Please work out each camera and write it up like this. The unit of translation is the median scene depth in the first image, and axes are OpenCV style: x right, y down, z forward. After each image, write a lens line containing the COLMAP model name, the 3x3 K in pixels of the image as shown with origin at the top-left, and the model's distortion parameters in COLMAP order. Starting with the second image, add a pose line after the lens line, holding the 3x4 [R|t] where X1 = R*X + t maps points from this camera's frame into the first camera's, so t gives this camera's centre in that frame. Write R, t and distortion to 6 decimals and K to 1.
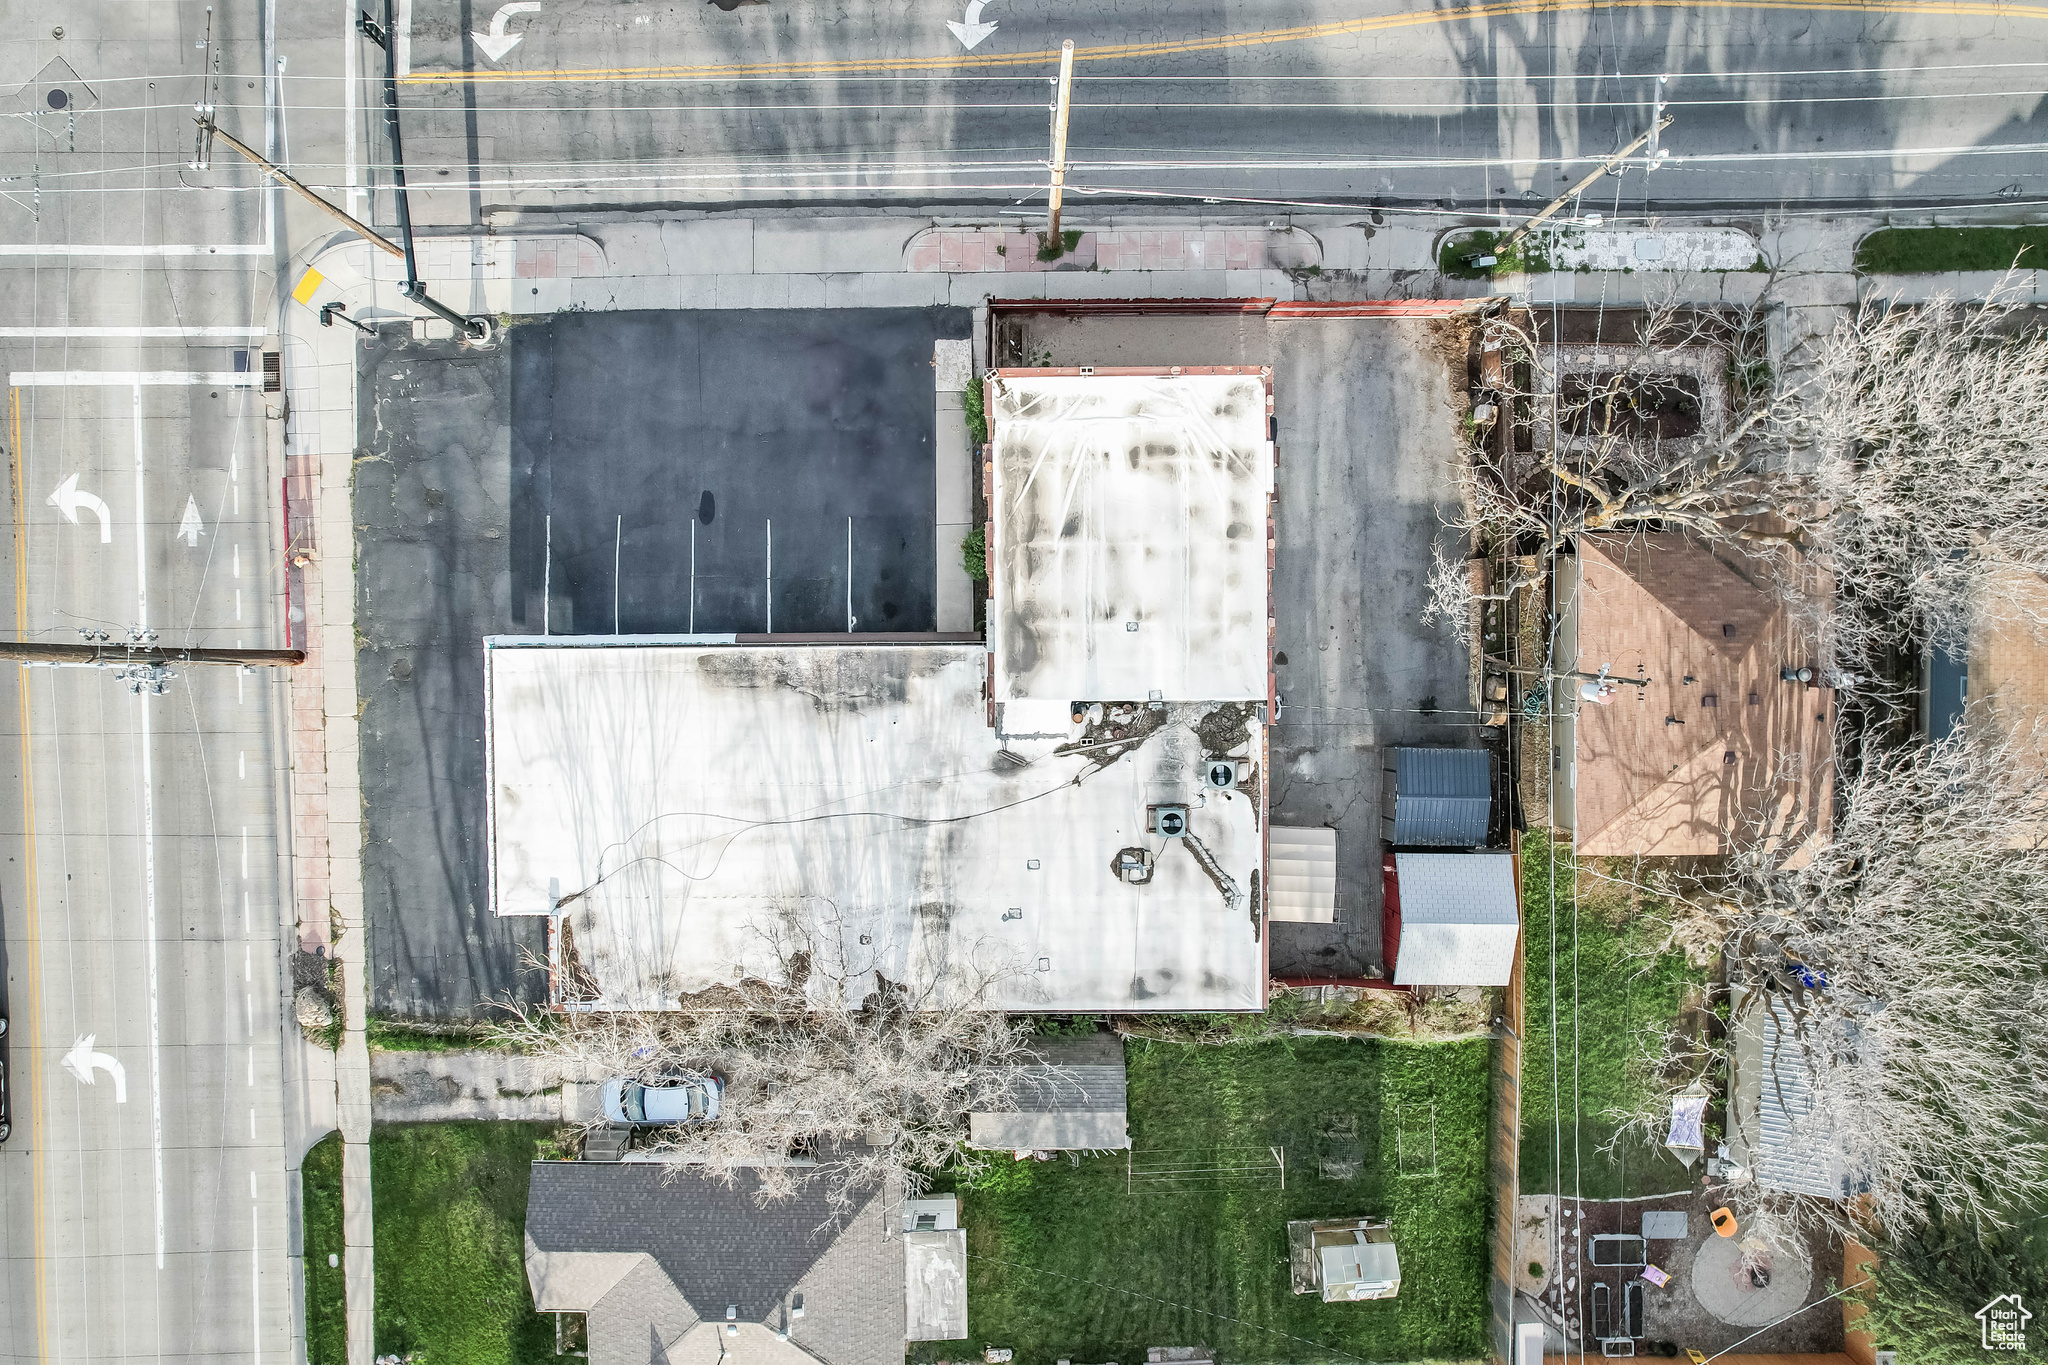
lens RADIAL K [[1306.3, 0, 1024.0], [0, 1306.3, 682.5], [0, 0, 1]] dist [-0.044344, 0.000229]
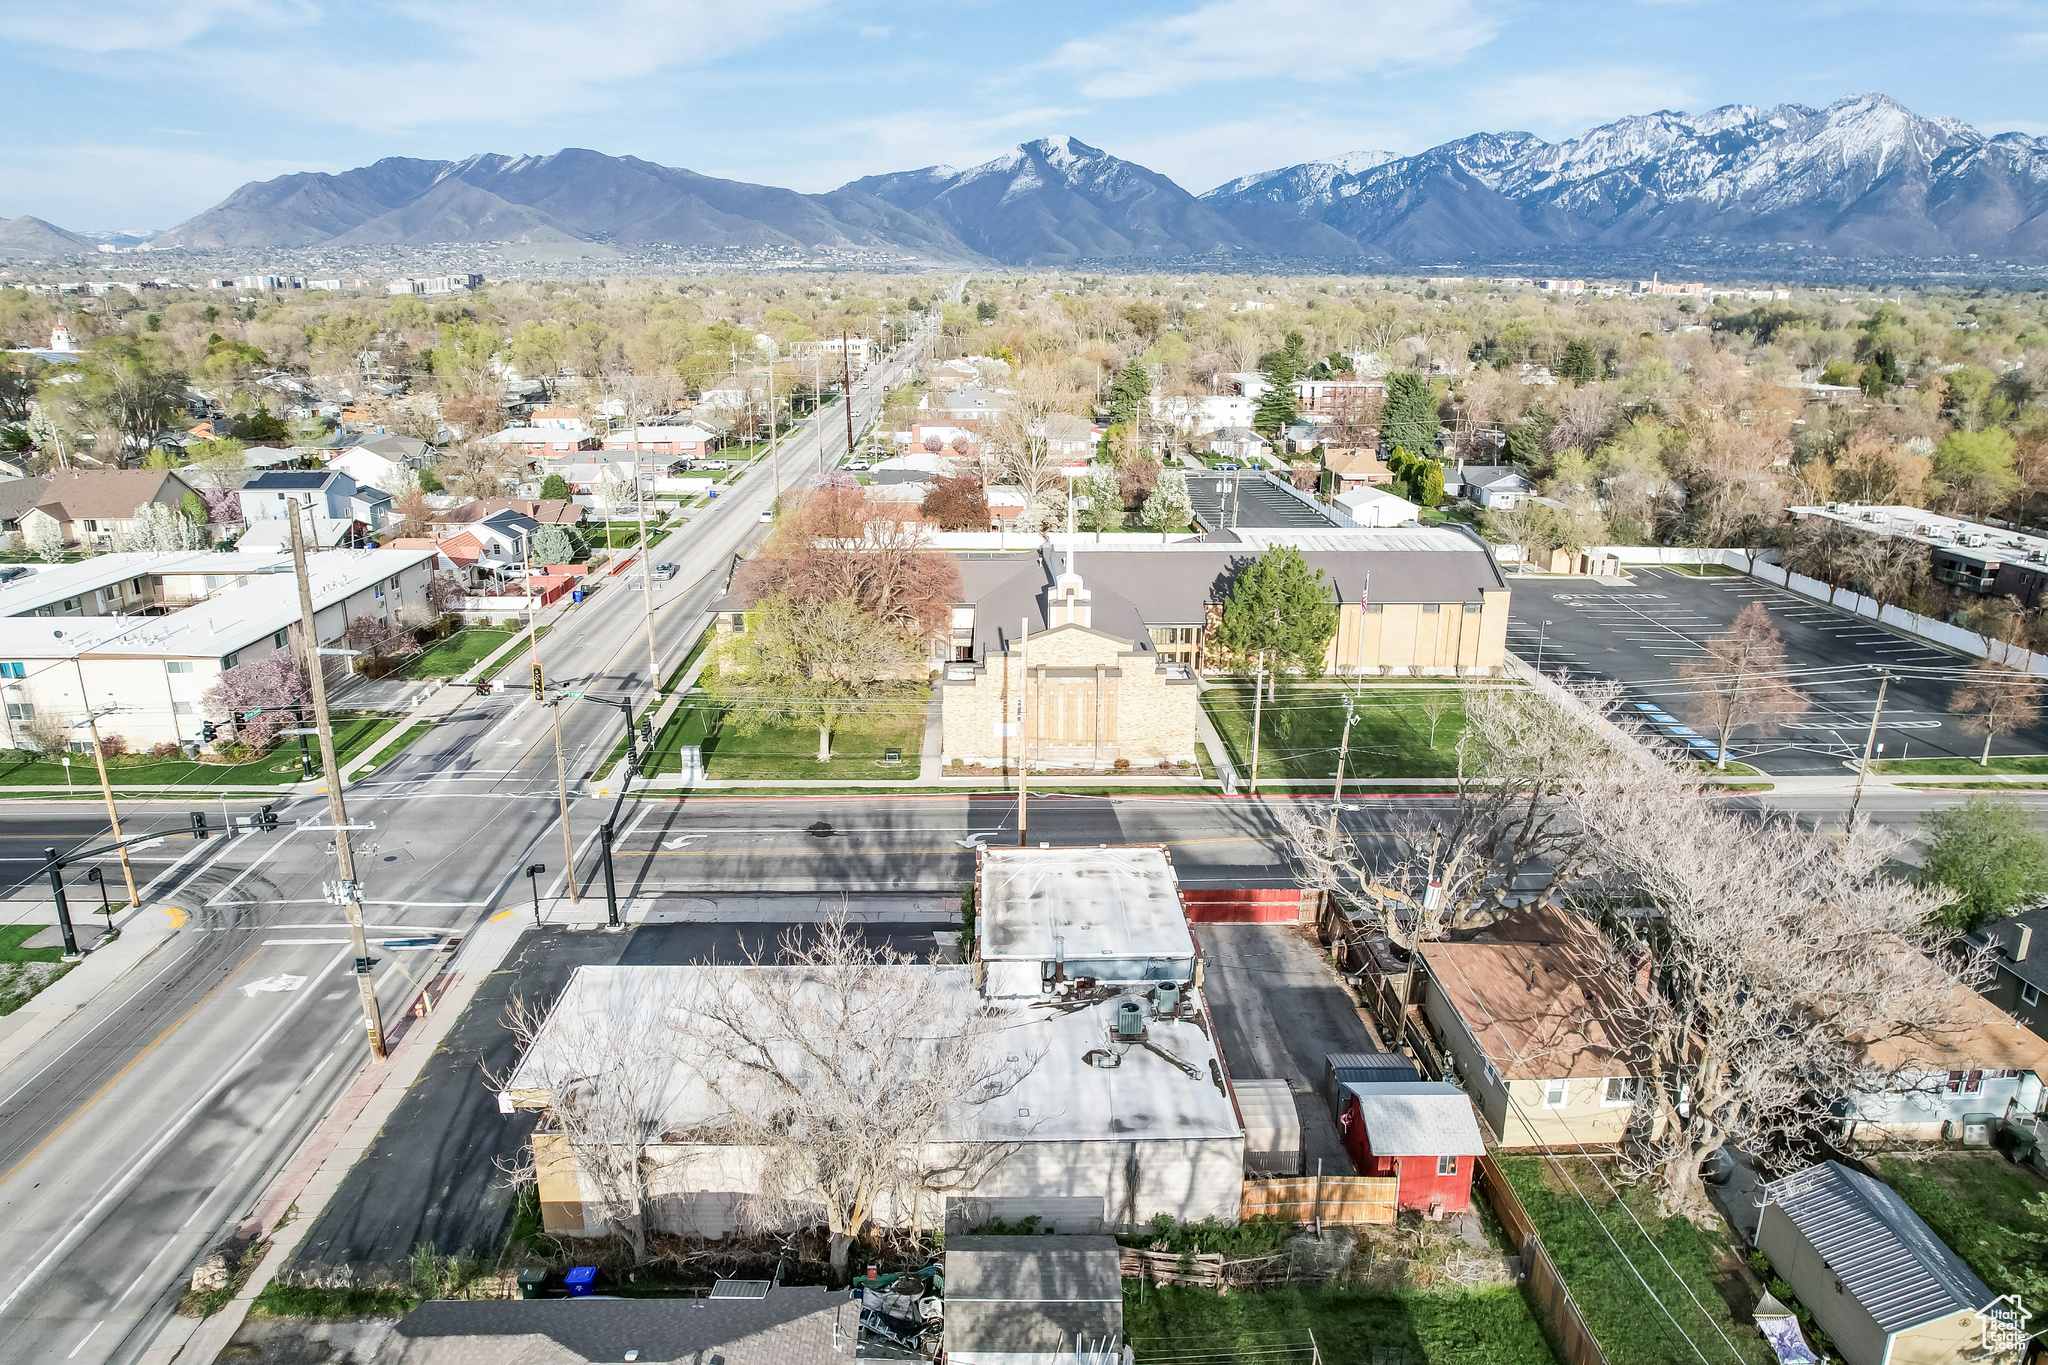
lens RADIAL K [[1311.9, 0, 1018.5], [0, 1311.9, 676.8], [0, 0, 1]] dist [-0.073123, 0.062996]
pose [[0.999829, 0.007007, 0.017139, -0.008683], [0.014711, 0.261494, -0.965093, 1.060876], [-0.011244, 0.965180, 0.261346, 0.369592]]
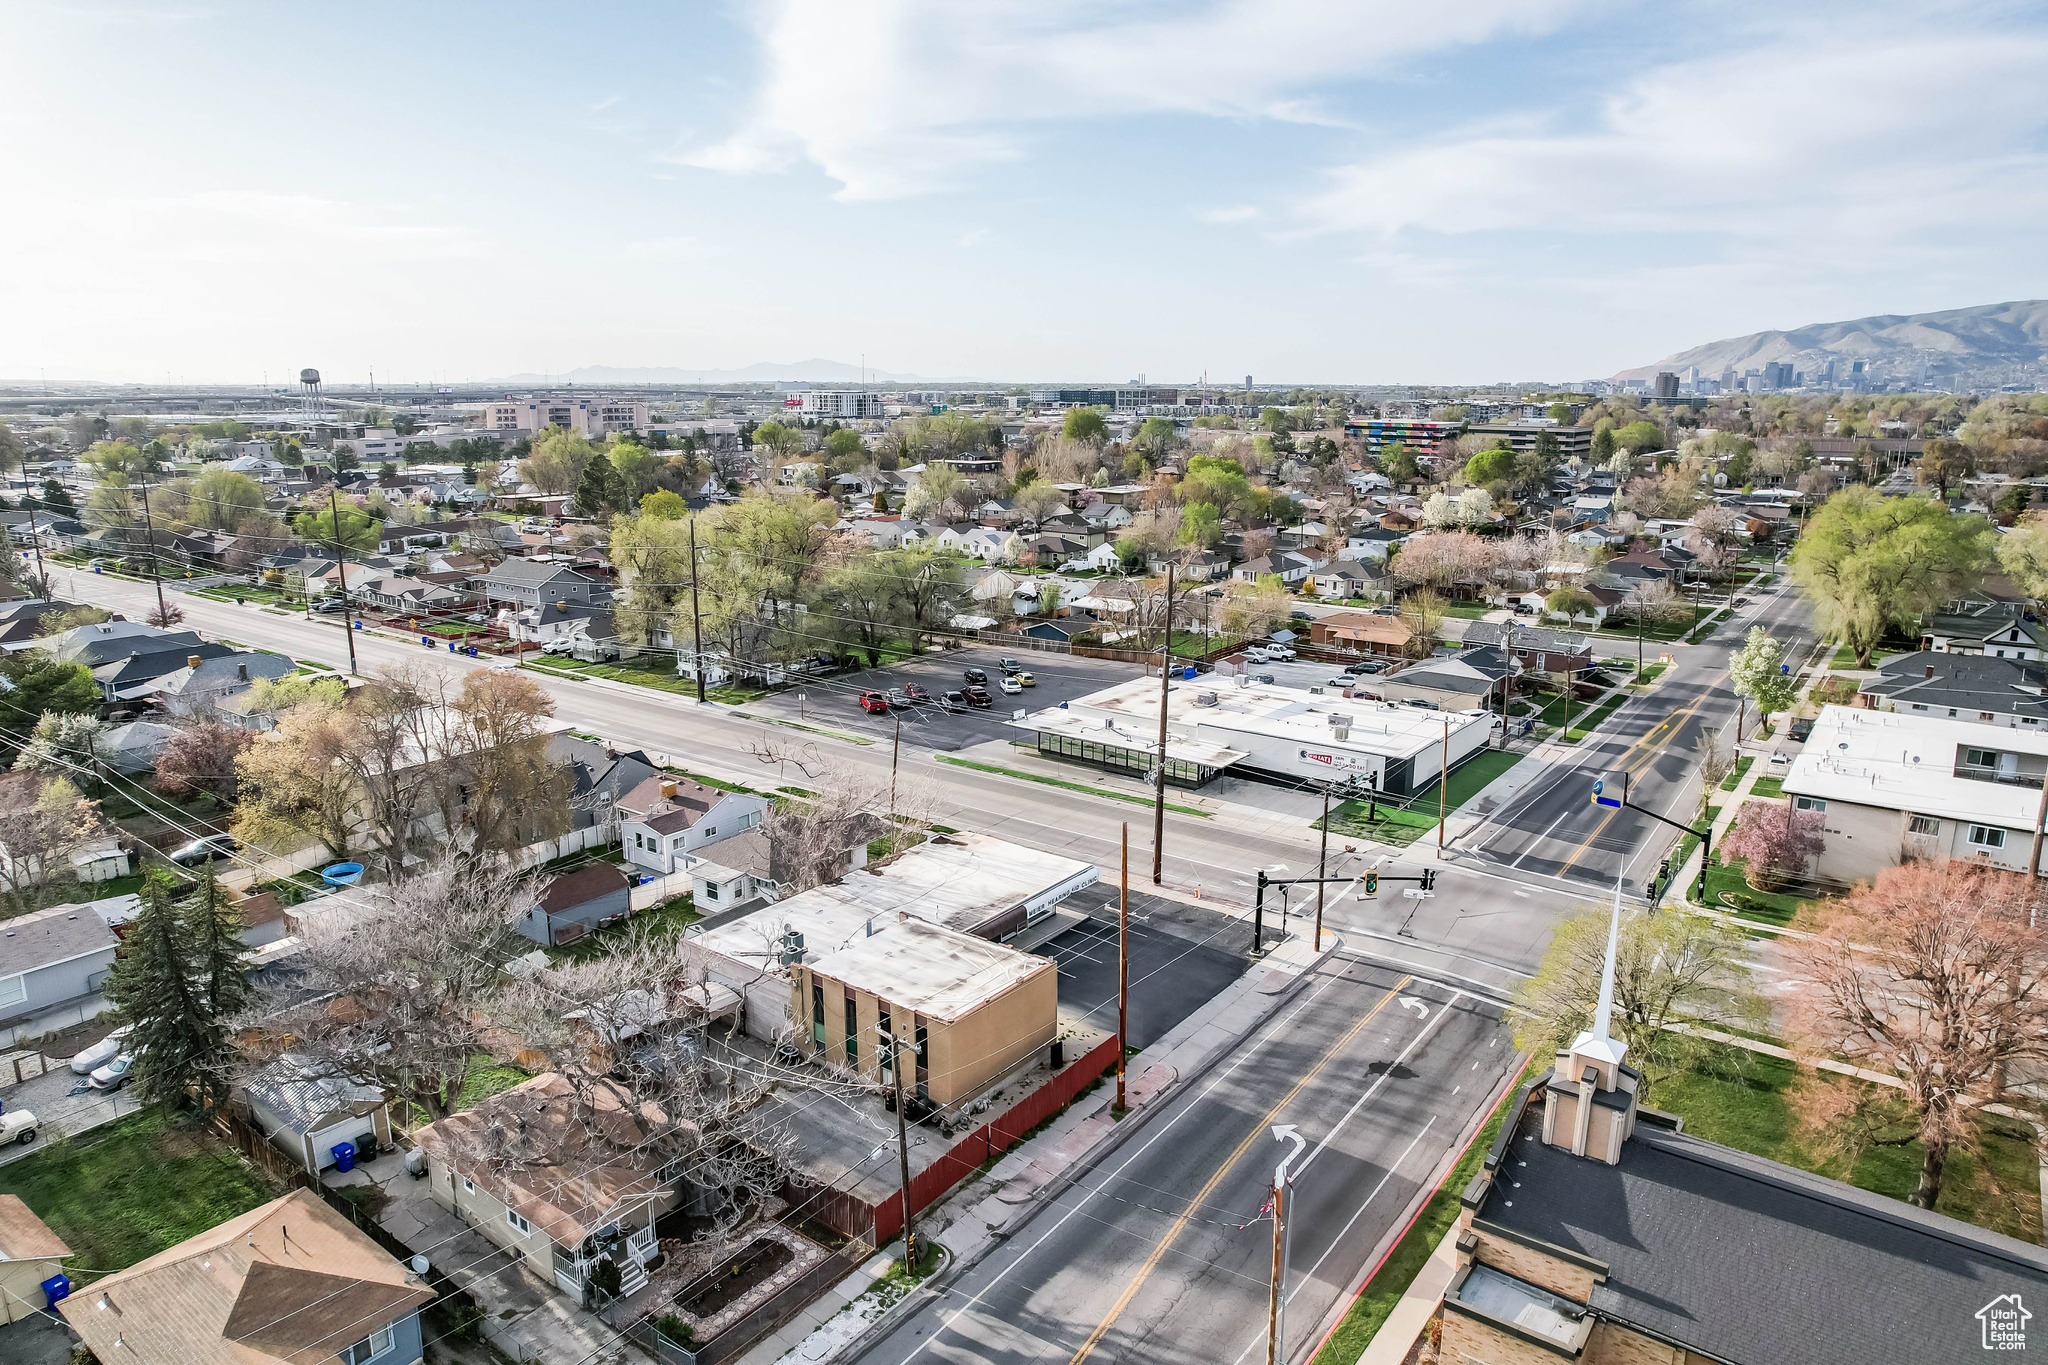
lens RADIAL K [[1306.3, 0, 1024.0], [0, 1306.3, 682.5], [0, 0, 1]] dist [-0.044344, 0.000229]
pose [[-0.604111, 0.187405, -0.774551, 1.139230], [-0.796768, -0.159768, 0.582782, -1.038635], [-0.014532, 0.969203, 0.245836, 0.196391]]
